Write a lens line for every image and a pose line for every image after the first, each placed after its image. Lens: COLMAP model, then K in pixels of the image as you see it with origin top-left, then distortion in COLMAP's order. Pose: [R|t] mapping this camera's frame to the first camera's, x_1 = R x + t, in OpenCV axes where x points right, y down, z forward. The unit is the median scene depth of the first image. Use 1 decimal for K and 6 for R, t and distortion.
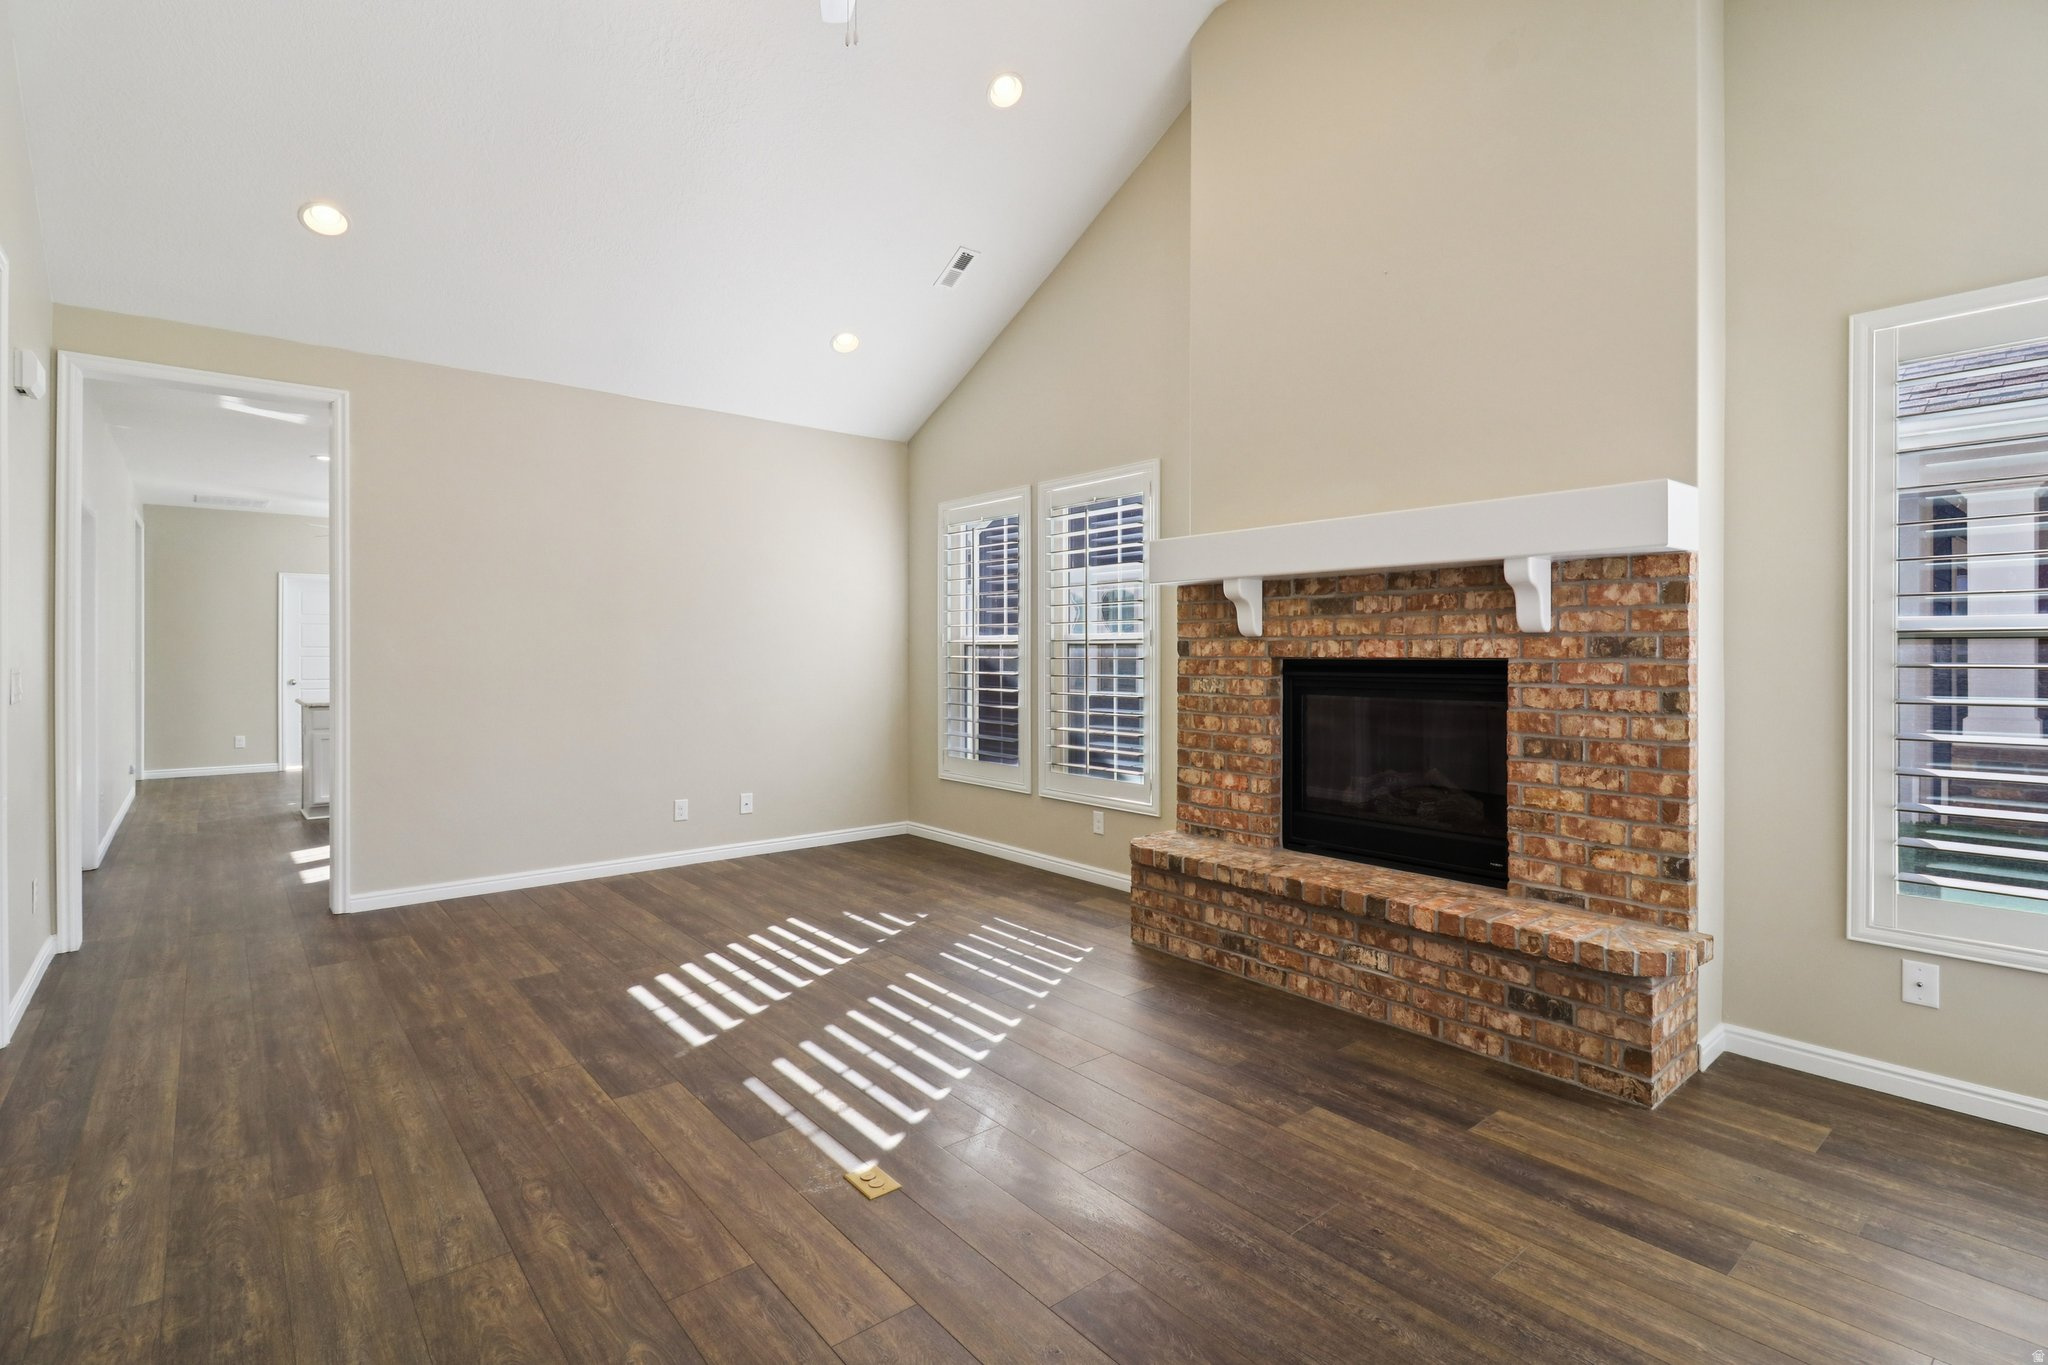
lens RADIAL K [[959.7, 0, 1009.5], [0, 959.7, 653.1], [0, 0, 1]] dist [0.019527, -0.018615]
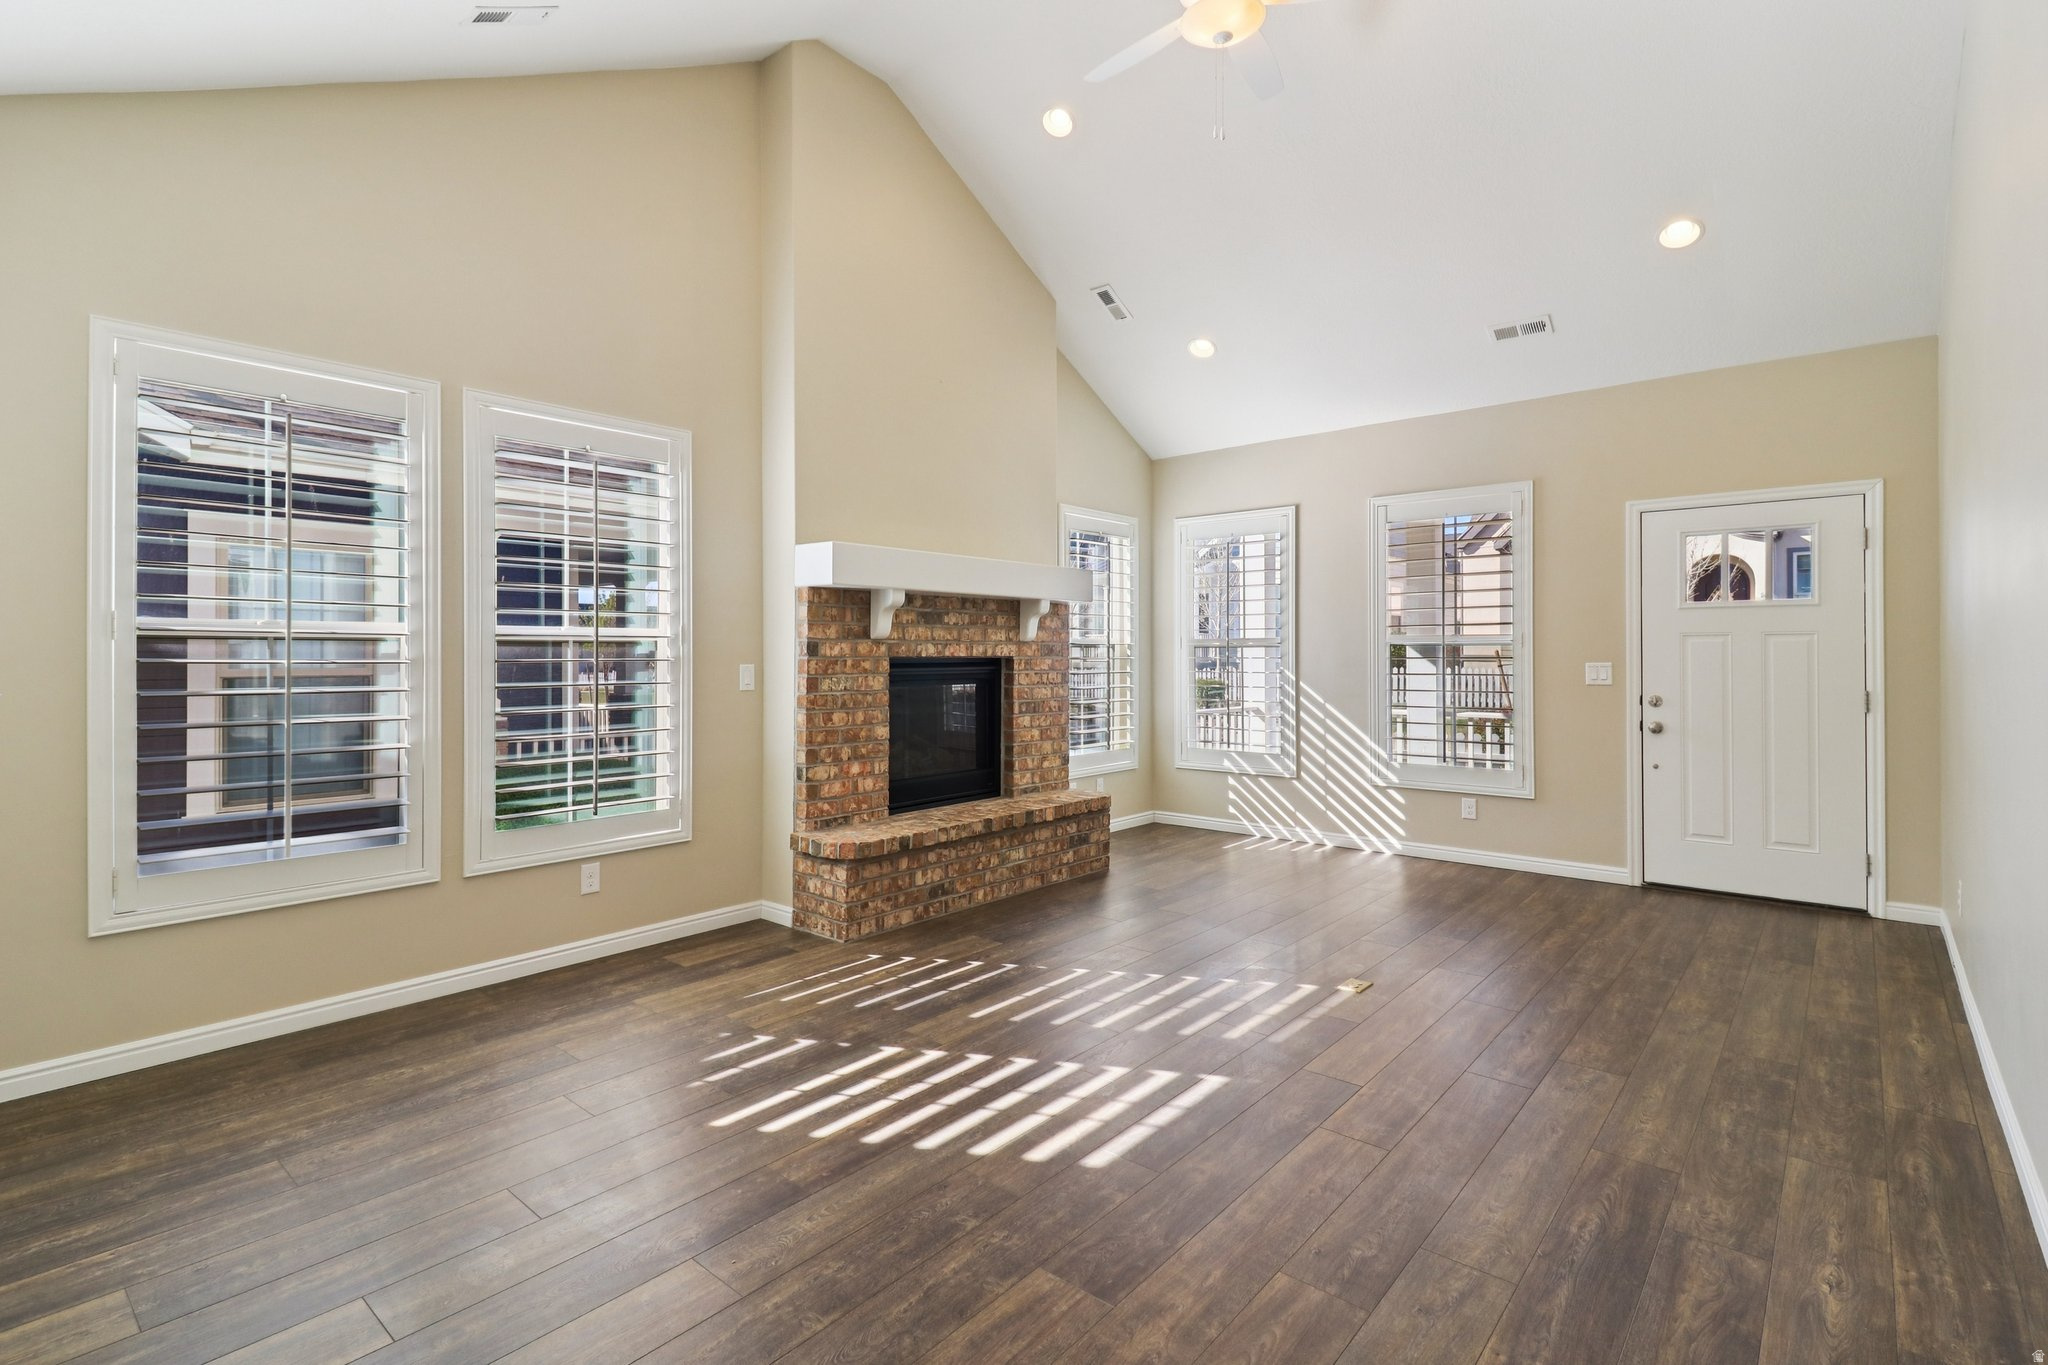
lens RADIAL K [[959.7, 0, 1009.5], [0, 959.7, 653.1], [0, 0, 1]] dist [0.019527, -0.018615]
pose [[-0.164478, -0.002335, 0.986378, -0.945195], [-0.001272, 0.999997, 0.002155, -0.003158], [-0.986380, -0.000900, -0.164480, 1.067548]]
